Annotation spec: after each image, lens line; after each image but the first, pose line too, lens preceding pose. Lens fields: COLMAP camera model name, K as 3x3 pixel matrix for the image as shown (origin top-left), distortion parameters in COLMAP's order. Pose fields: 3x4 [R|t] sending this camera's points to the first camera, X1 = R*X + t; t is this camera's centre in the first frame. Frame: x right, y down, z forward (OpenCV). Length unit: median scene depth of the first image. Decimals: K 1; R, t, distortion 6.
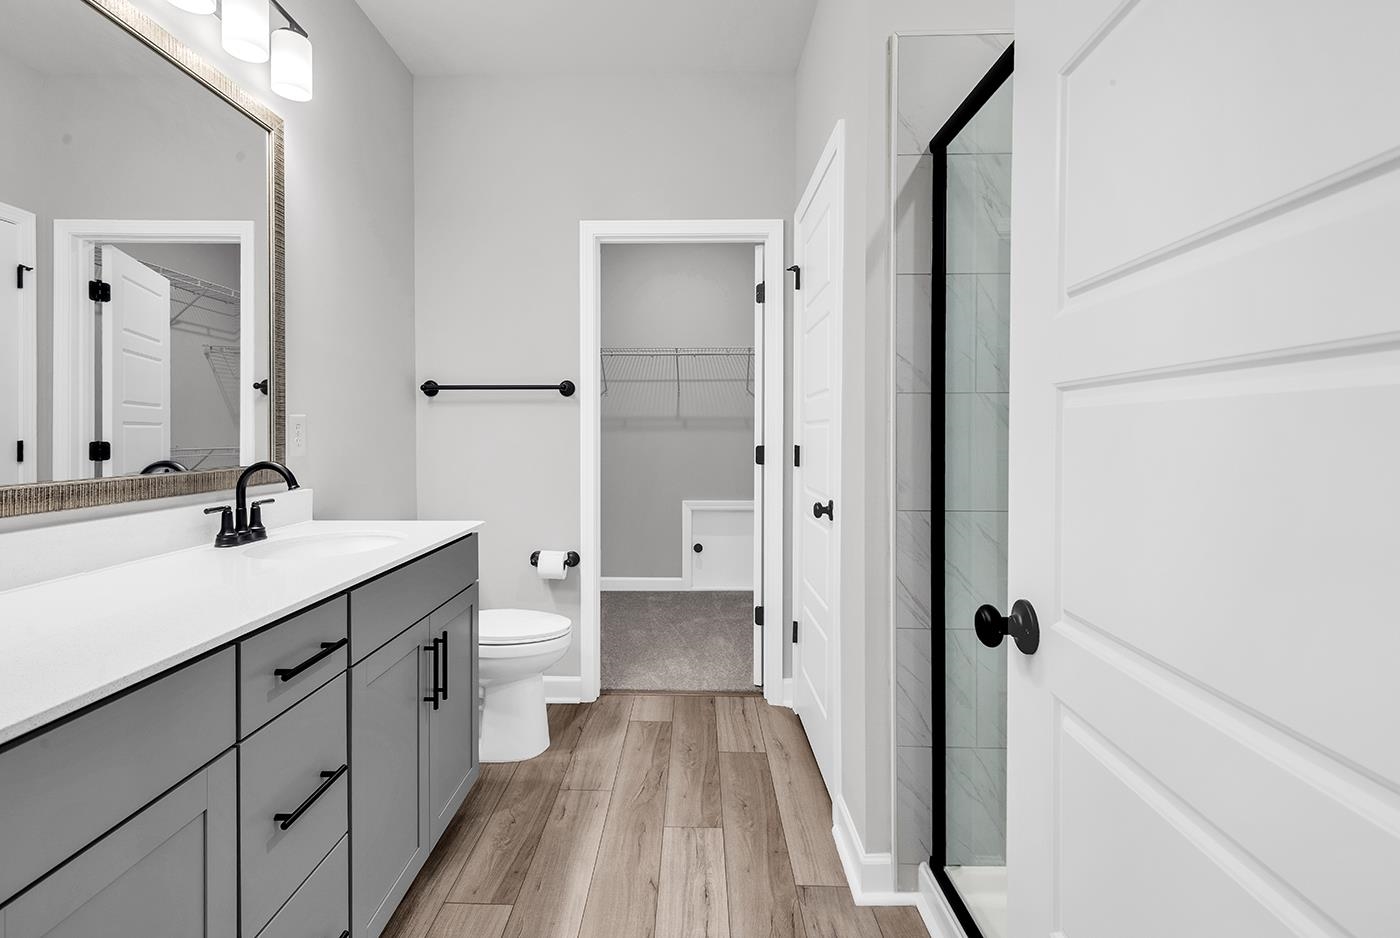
lens RADIAL K [[659.0, 0, 699.8], [0, 659.0, 435.1], [0, 0, 1]] dist [0.002732, -0.000337]
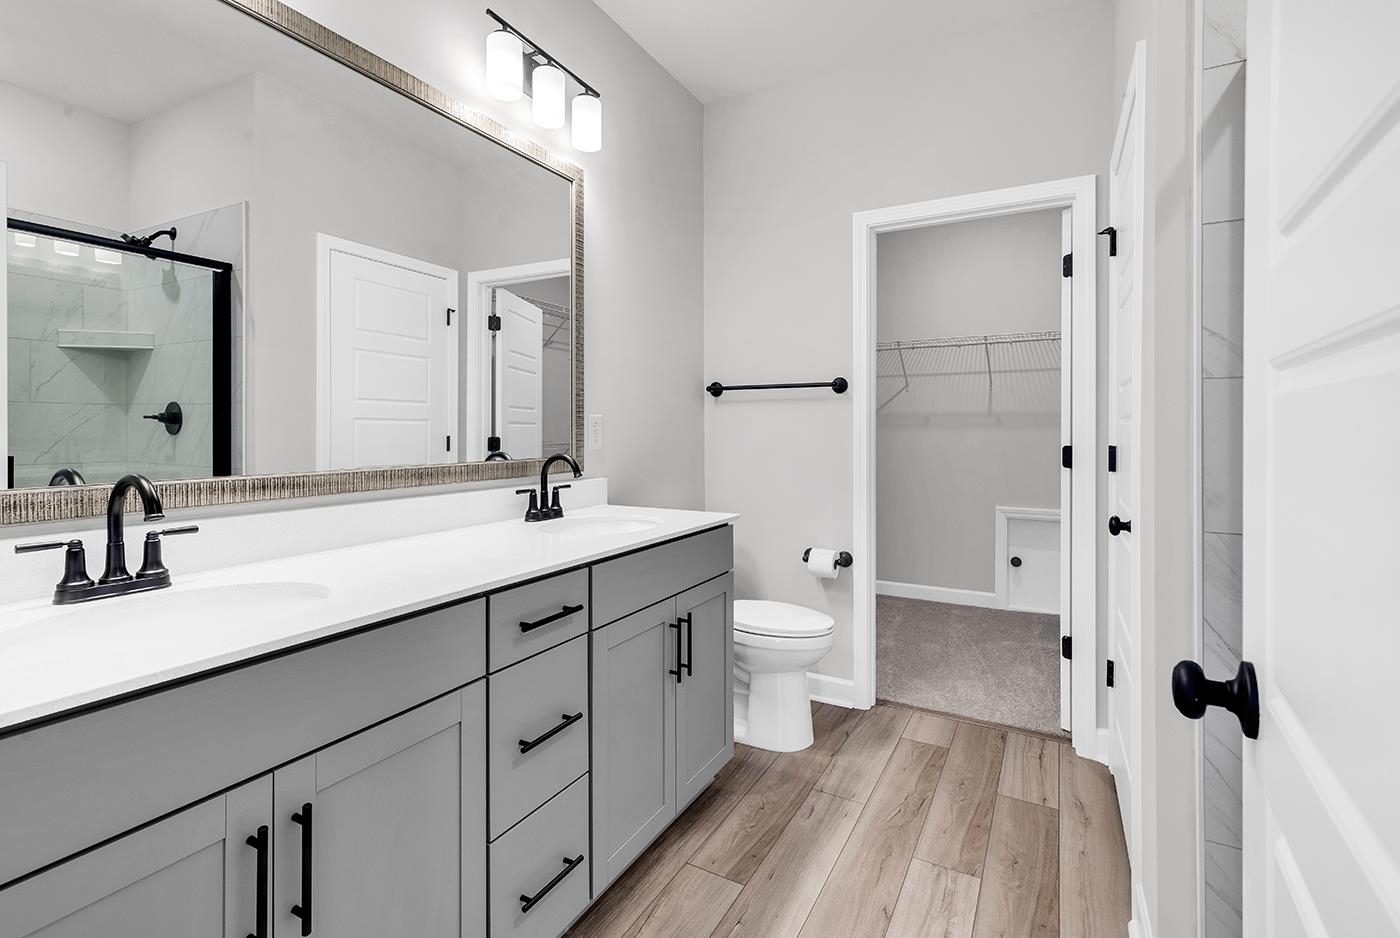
lens RADIAL K [[669.4, 0, 697.9], [0, 669.4, 428.4], [0, 0, 1]] dist [0.001884, -0.000812]
pose [[0.879117, -0.001364, -0.476605, 0.110577], [-0.001979, 0.999977, -0.006512, 0.000450], [0.476603, 0.006668, 0.879093, 0.025046]]
